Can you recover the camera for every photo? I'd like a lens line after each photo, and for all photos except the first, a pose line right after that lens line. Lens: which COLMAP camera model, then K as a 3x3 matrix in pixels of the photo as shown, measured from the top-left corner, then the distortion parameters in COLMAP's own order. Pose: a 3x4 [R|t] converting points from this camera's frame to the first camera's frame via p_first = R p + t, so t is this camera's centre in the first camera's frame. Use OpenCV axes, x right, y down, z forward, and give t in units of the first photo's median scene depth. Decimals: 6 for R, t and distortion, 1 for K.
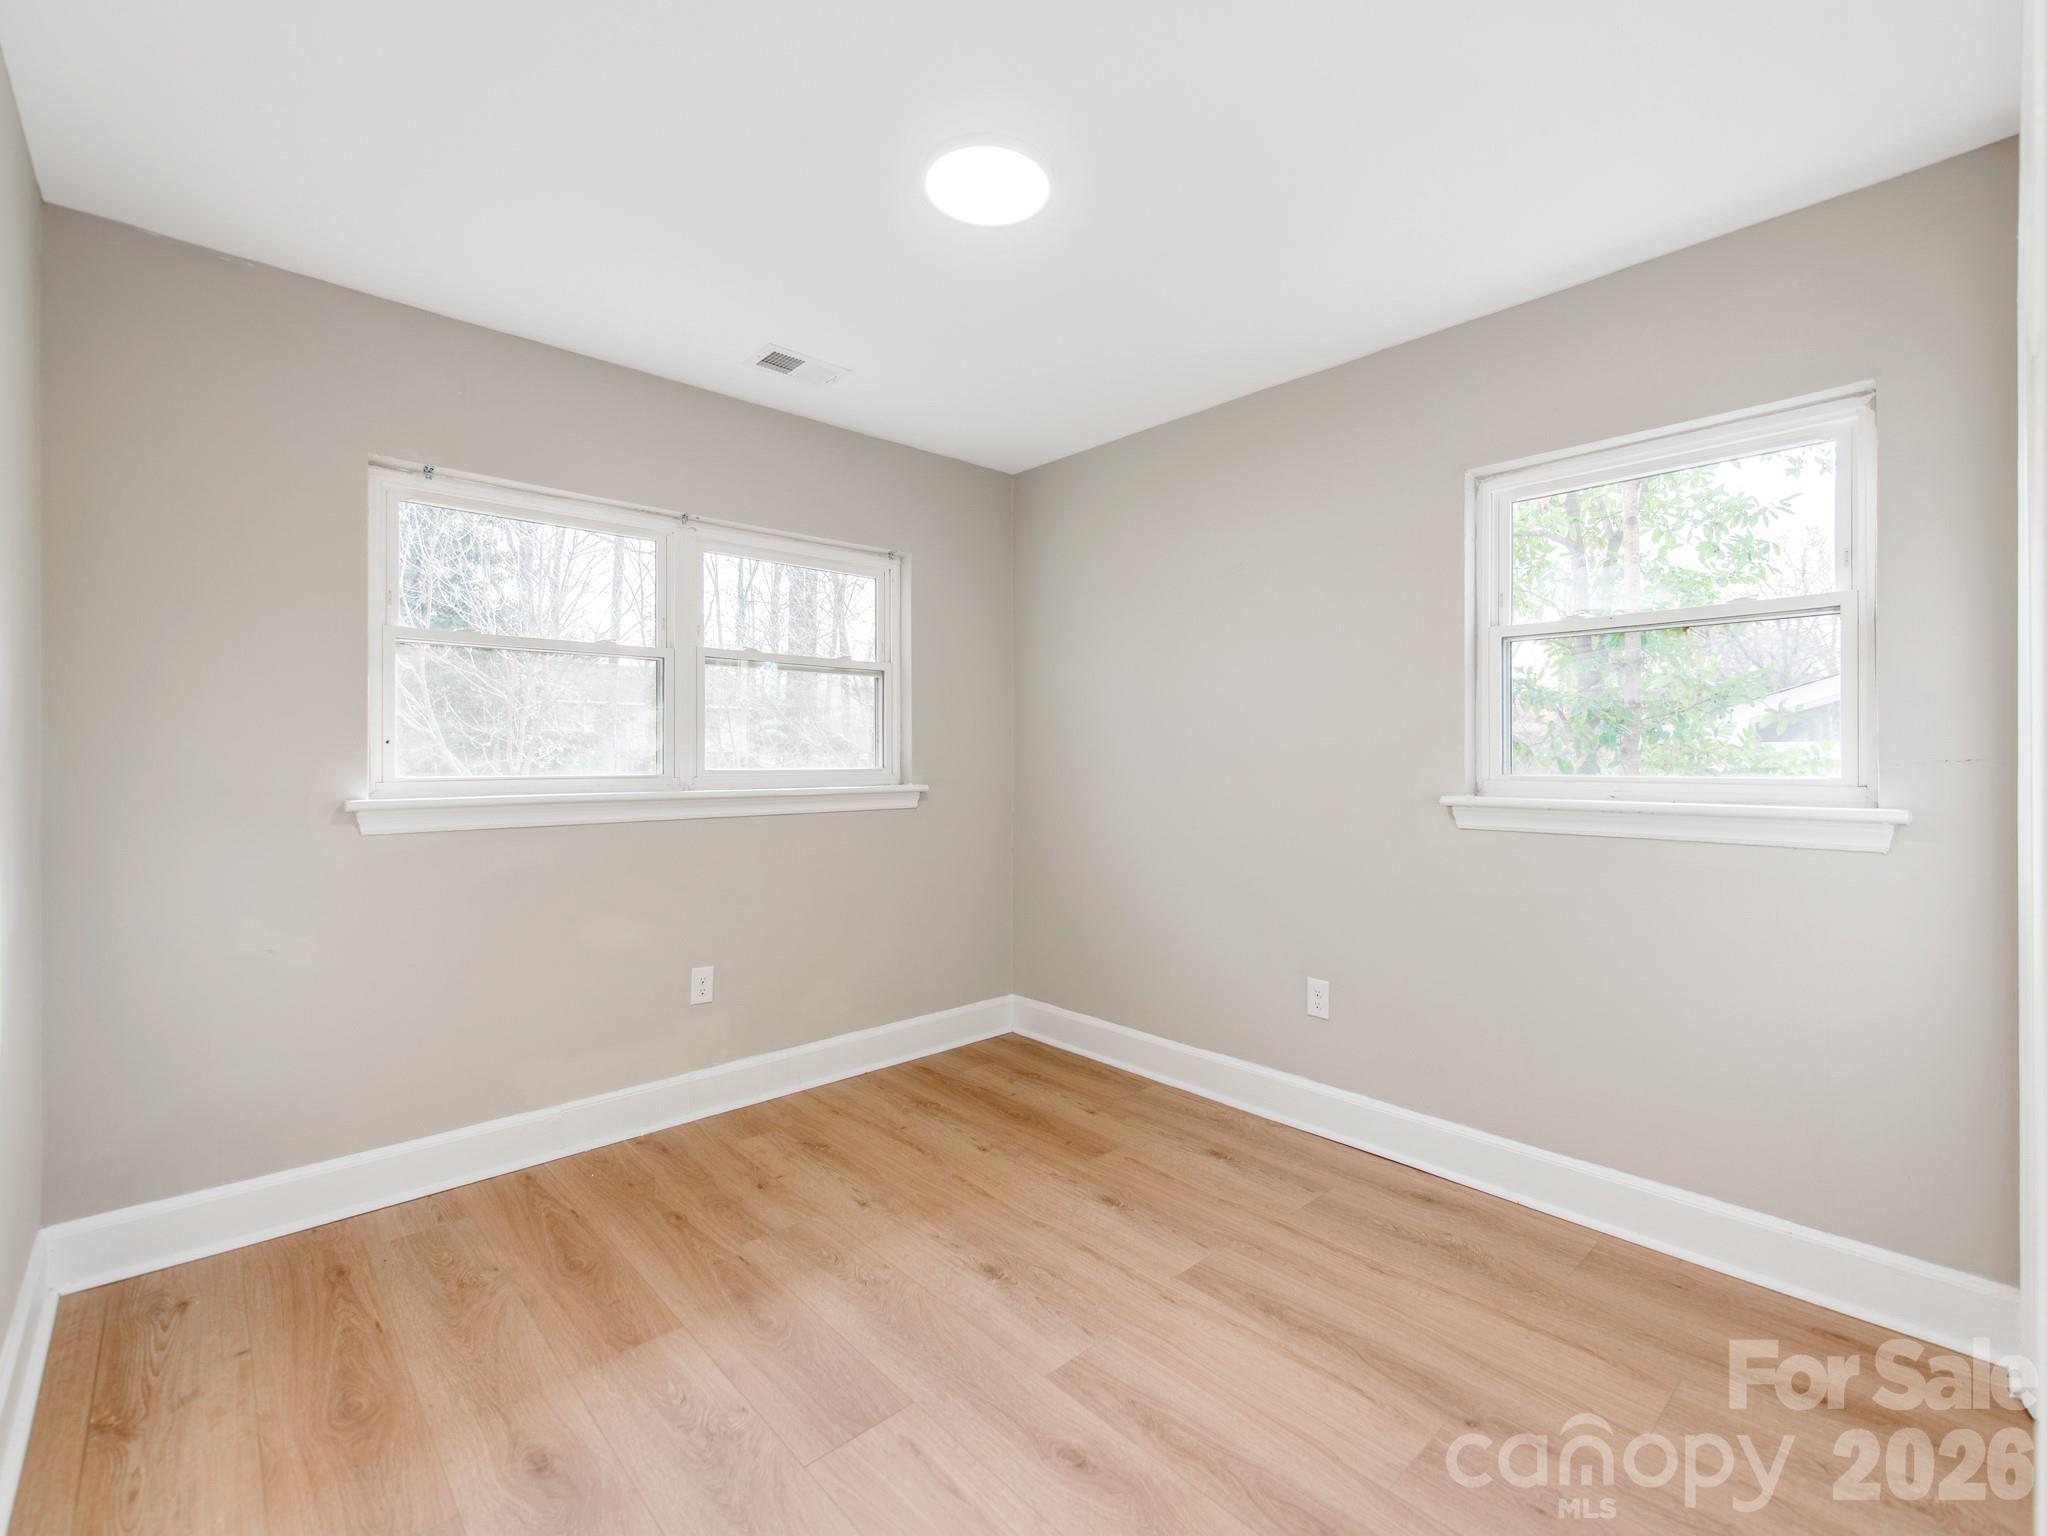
lens RADIAL K [[903.1, 0, 1032.0], [0, 903.1, 757.6], [0, 0, 1]] dist [0.017463, 0.000056]
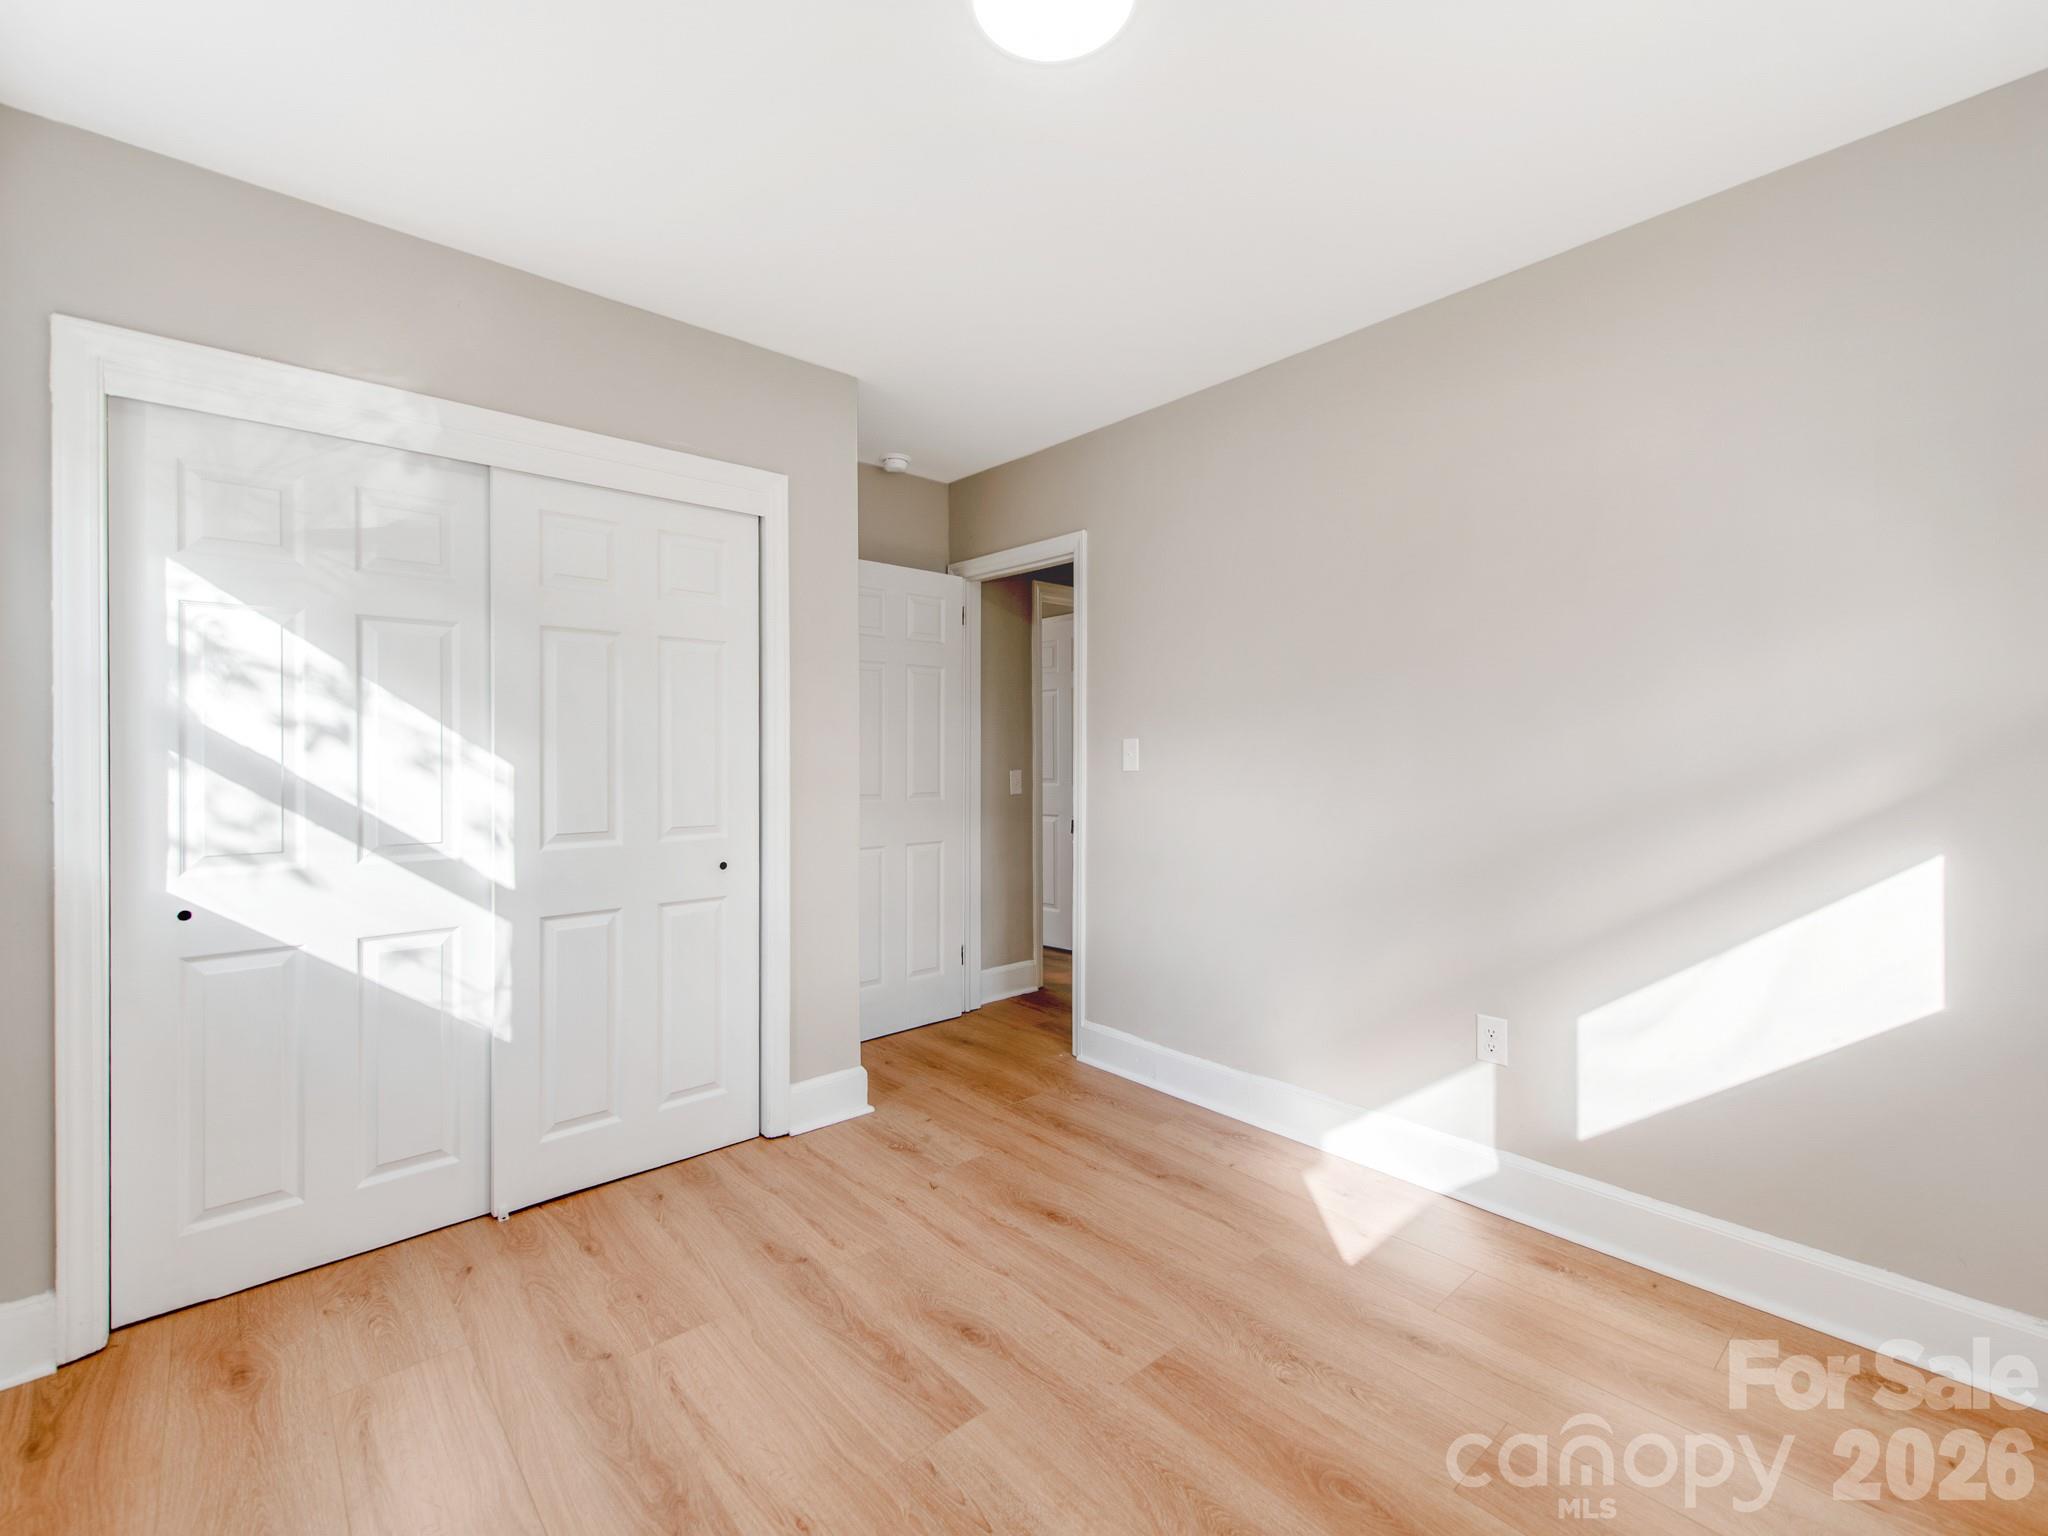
lens RADIAL K [[903.1, 0, 1032.0], [0, 903.1, 757.6], [0, 0, 1]] dist [0.017463, 0.000056]
pose [[-0.999970, 0.005648, 0.005347, -0.042118], [0.005696, 0.999943, 0.009036, -0.001090], [-0.005295, 0.009067, -0.999945, 2.063070]]
